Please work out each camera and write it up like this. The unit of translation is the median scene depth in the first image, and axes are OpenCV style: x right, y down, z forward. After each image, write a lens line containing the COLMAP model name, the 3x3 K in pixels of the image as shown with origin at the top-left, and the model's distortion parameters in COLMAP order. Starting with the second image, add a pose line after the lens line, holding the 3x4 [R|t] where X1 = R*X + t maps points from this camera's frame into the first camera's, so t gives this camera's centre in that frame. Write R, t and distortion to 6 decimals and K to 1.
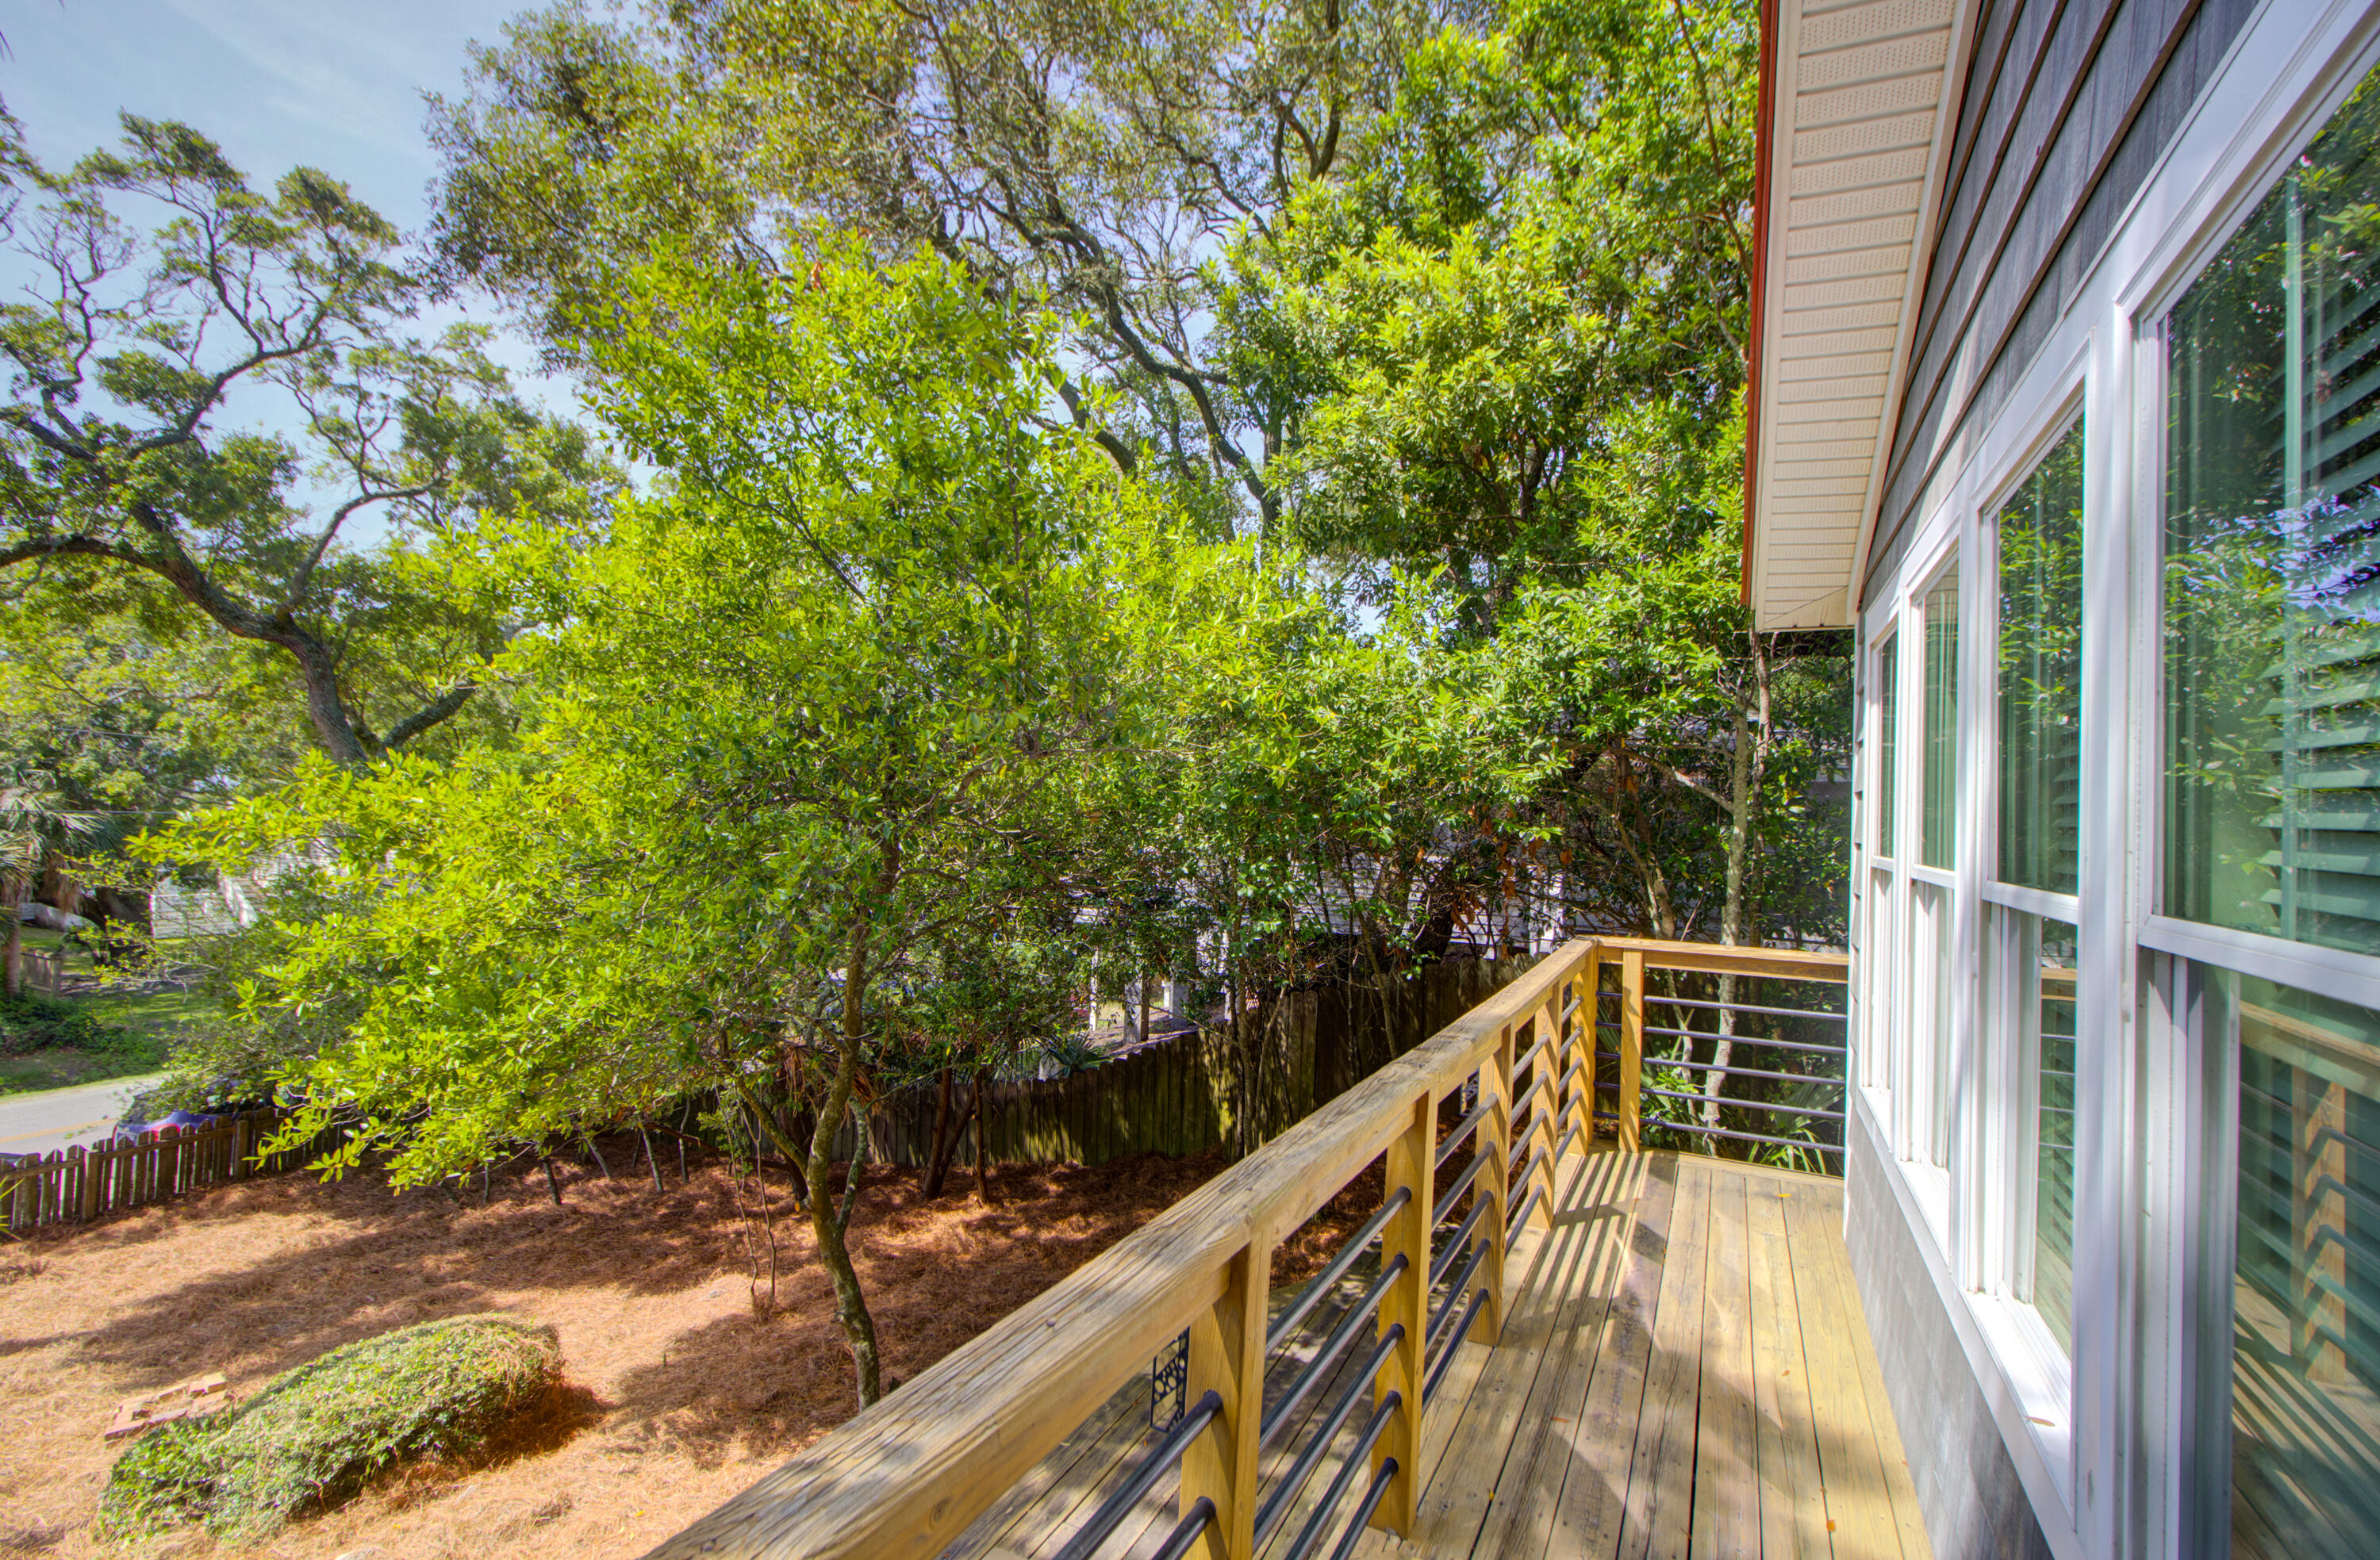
lens RADIAL K [[1091.4, 0, 1190.0], [0, 1091.4, 780.0], [0, 0, 1]] dist [-0.034736, 0.019804]
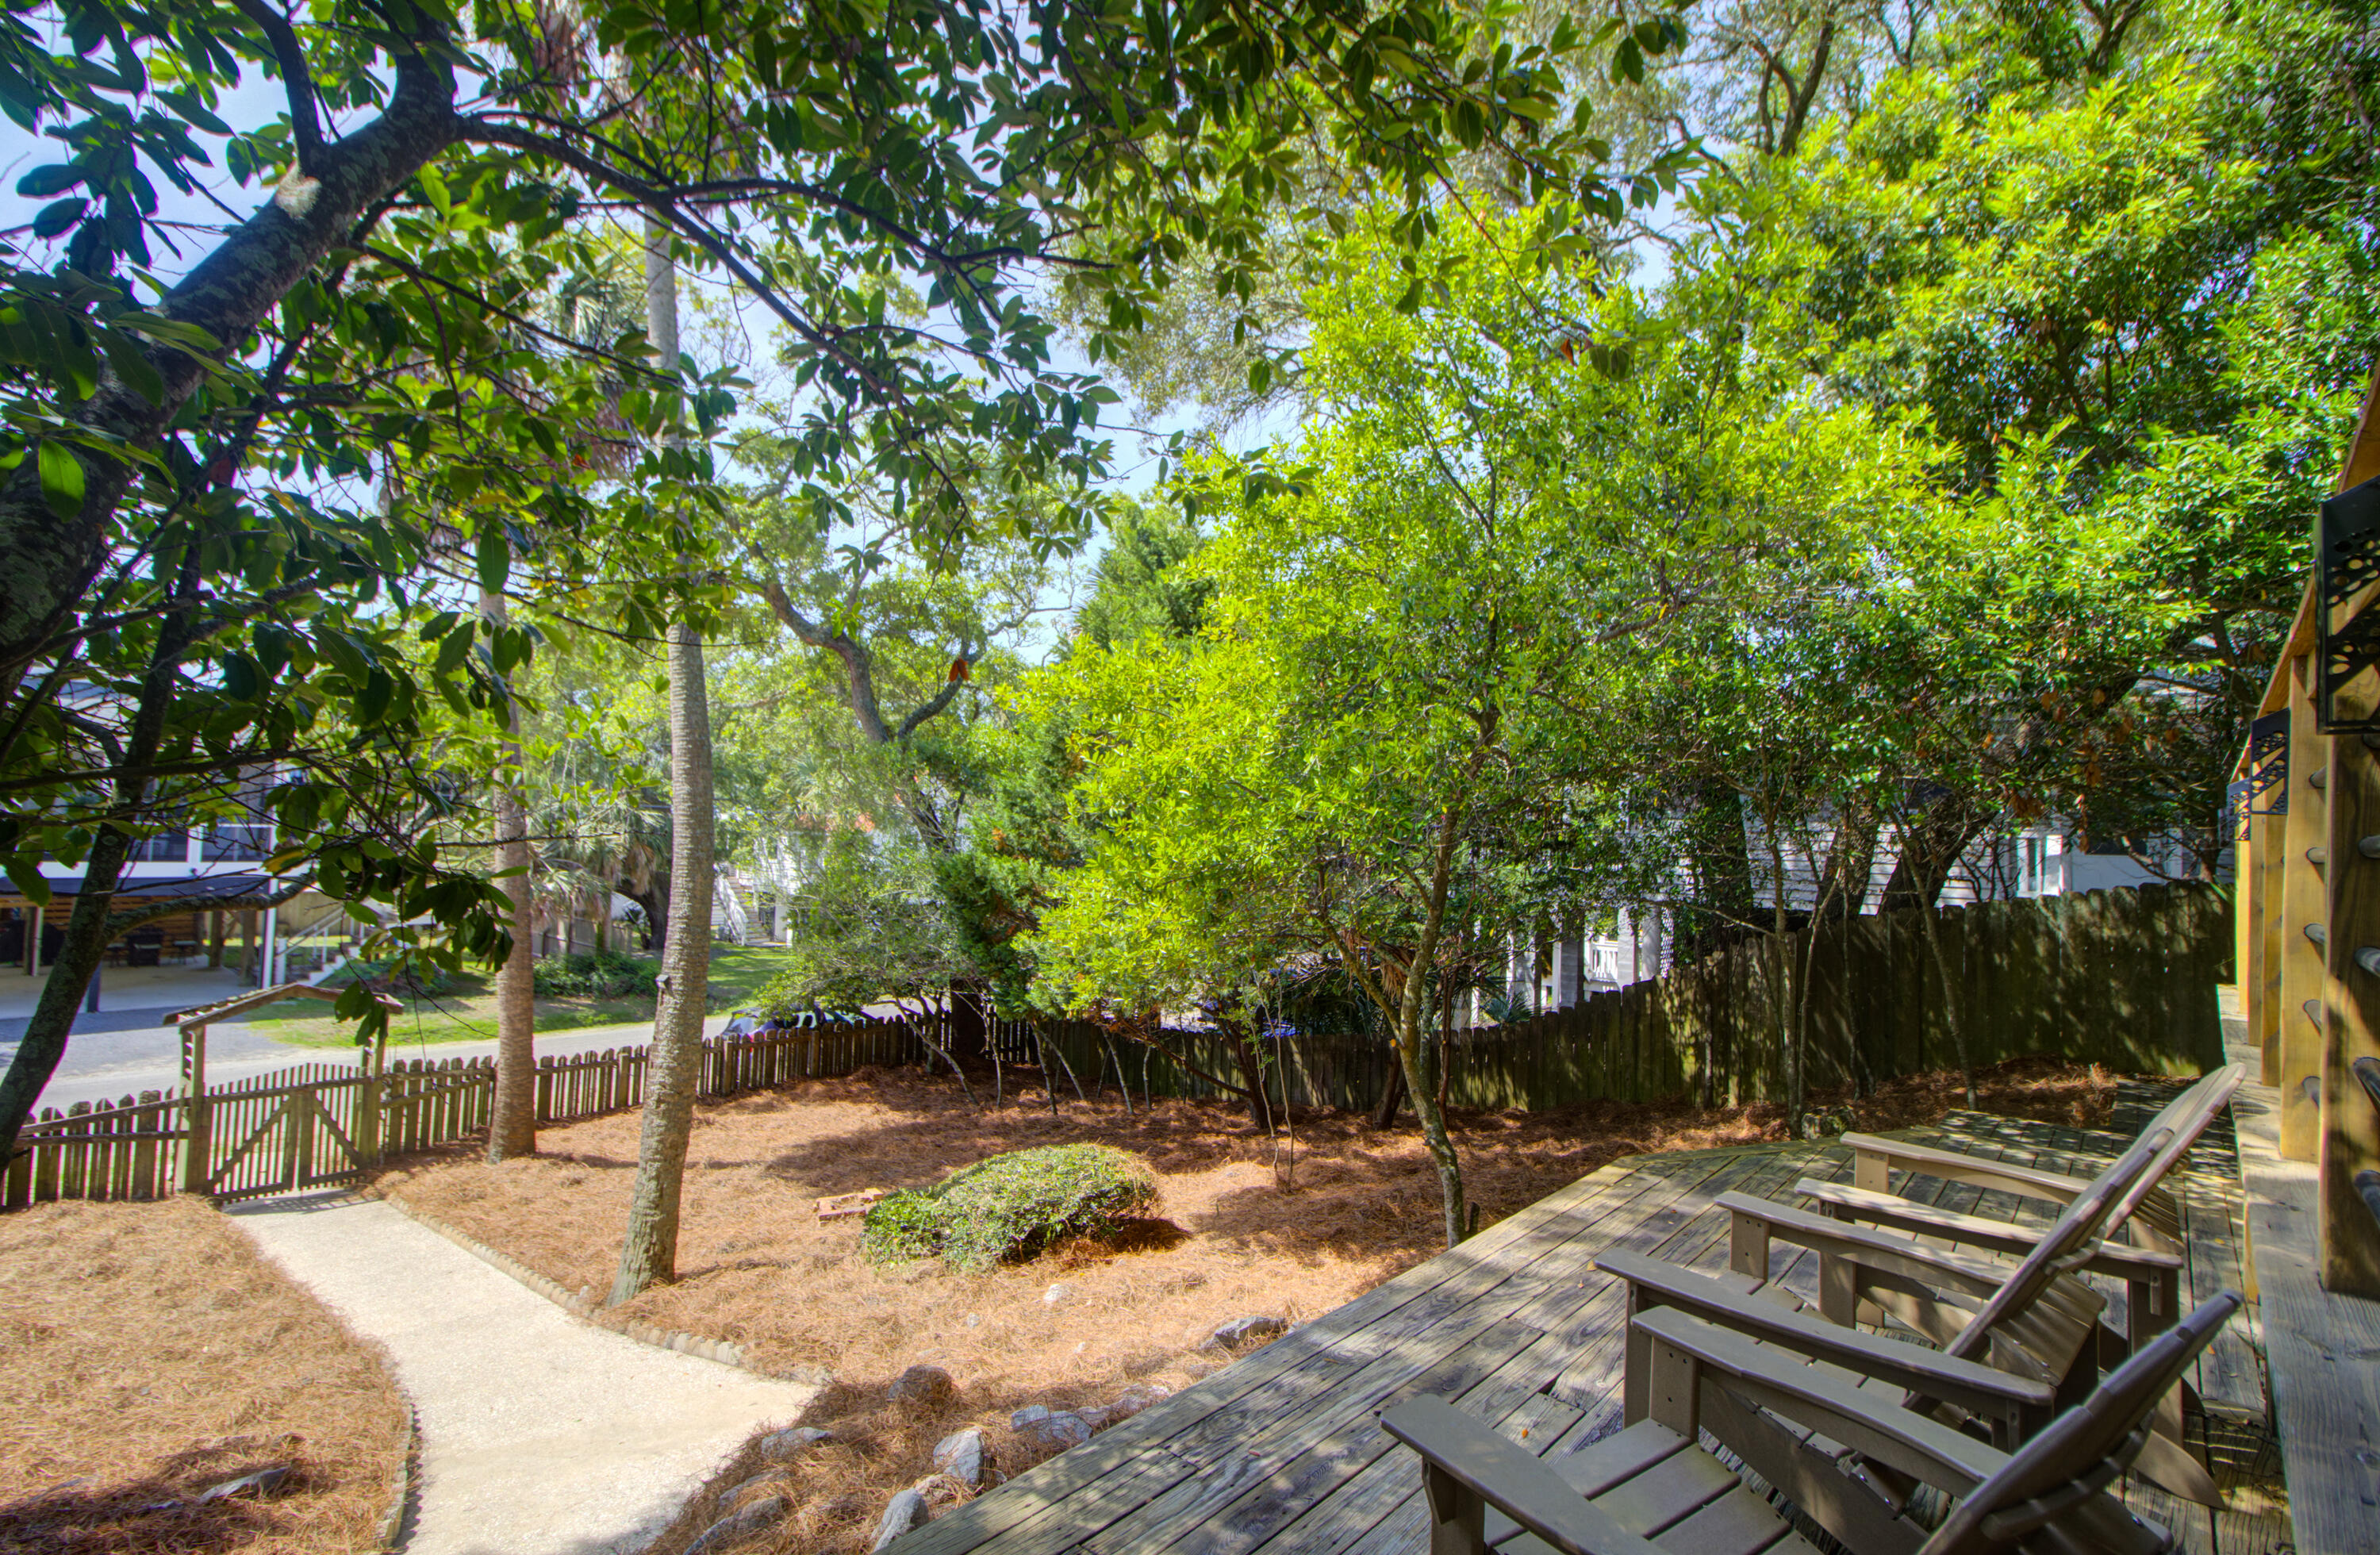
lens RADIAL K [[1091.6, 0, 1190.0], [0, 1091.6, 777.5], [0, 0, 1]] dist [-0.034736, 0.019804]
pose [[0.955740, -0.014293, -0.293866, -0.203416], [0.007731, 0.999694, -0.023477, 0.122624], [0.294112, 0.020166, 0.955558, -0.170458]]
